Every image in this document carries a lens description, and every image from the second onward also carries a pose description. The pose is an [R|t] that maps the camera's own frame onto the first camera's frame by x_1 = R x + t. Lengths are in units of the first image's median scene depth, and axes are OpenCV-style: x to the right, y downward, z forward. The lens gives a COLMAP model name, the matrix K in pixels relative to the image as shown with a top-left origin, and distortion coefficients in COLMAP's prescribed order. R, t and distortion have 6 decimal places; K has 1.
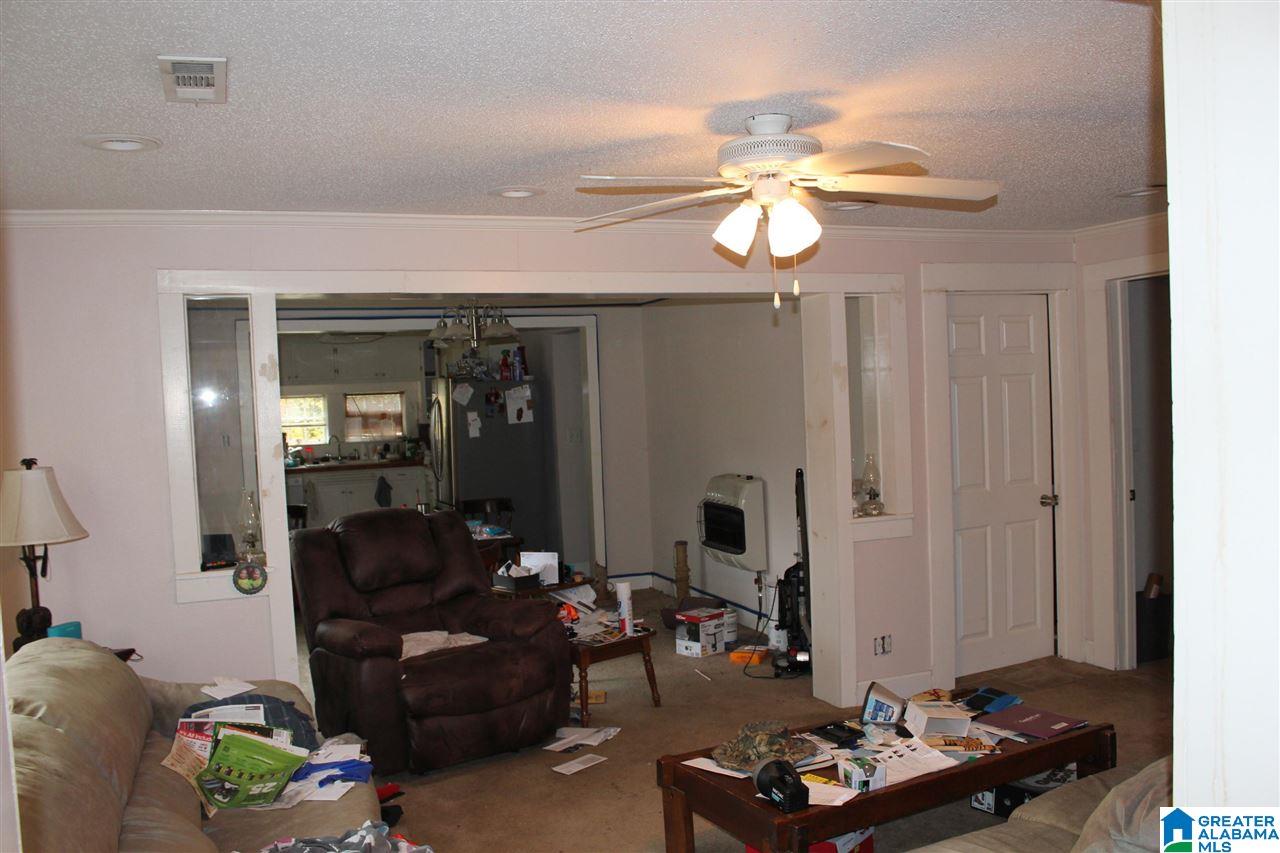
lens RADIAL K [[1088.5, 0, 631.8], [0, 1088.5, 428.5], [0, 0, 1]] dist [-0.138816, 0.117169]
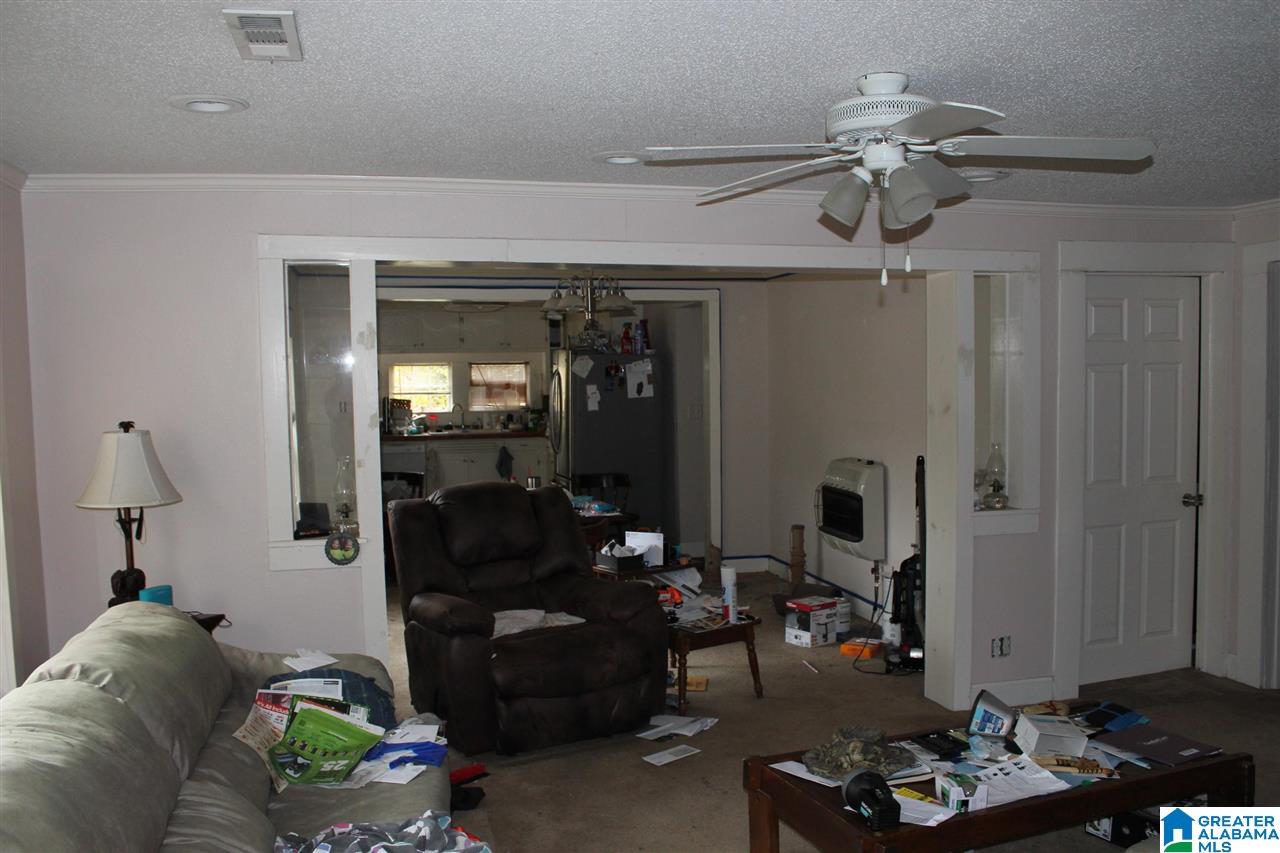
lens RADIAL K [[1088.5, 0, 633.4], [0, 1088.5, 431.1], [0, 0, 1]] dist [-0.138816, 0.117169]
pose [[0.991880, 0.033734, -0.122625, 0.026616], [-0.030482, 0.999135, 0.028295, -0.004781], [0.123473, -0.024327, 0.992050, 0.044780]]
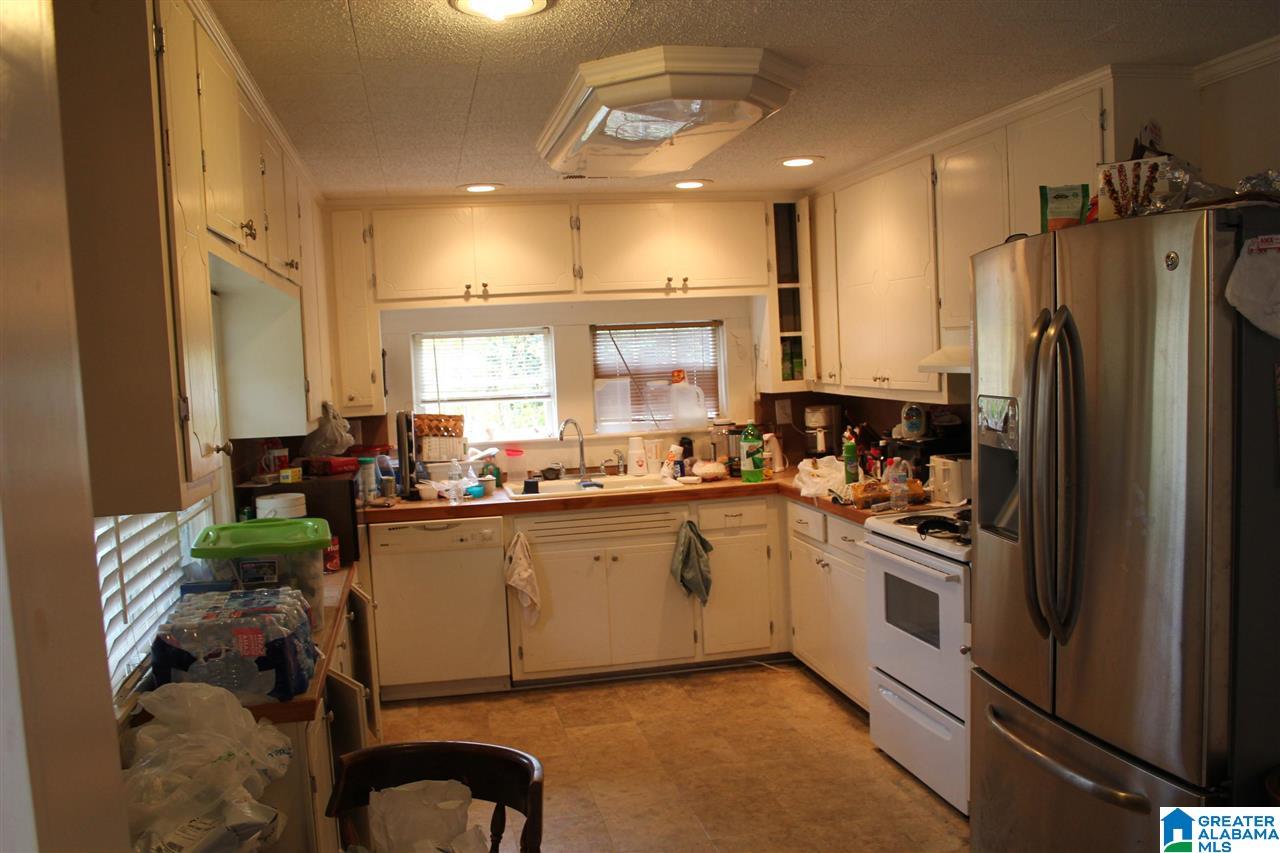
lens RADIAL K [[1088.5, 0, 640.6], [0, 1088.5, 429.5], [0, 0, 1]] dist [-0.138816, 0.117169]
pose [[0.986029, 0.005460, -0.166487, -0.447383], [0.002817, 0.998773, 0.049438, -0.029579], [0.166552, -0.049216, 0.984804, 1.458152]]
